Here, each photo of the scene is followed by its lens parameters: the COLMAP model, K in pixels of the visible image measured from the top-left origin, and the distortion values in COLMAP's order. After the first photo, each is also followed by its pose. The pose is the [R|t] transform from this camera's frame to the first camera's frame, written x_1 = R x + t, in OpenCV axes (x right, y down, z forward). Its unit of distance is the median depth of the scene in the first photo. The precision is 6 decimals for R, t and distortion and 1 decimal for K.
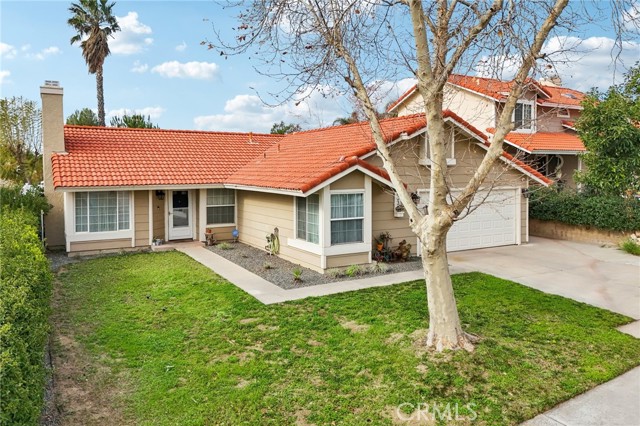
lens RADIAL K [[476.8, 0, 320.0], [0, 476.8, 213.0], [0, 0, 1]] dist [0.063562, -0.003065]
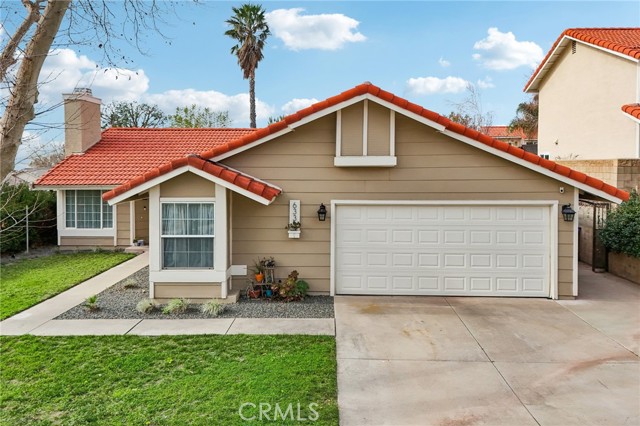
lens RADIAL K [[476.8, 0, 320.0], [0, 476.8, 213.0], [0, 0, 1]] dist [0.063562, -0.003065]
pose [[0.855386, 0.053658, -0.515204, 0.520253], [-0.049751, 0.998532, 0.021396, -0.042774], [0.515596, 0.007330, 0.856800, 0.376131]]
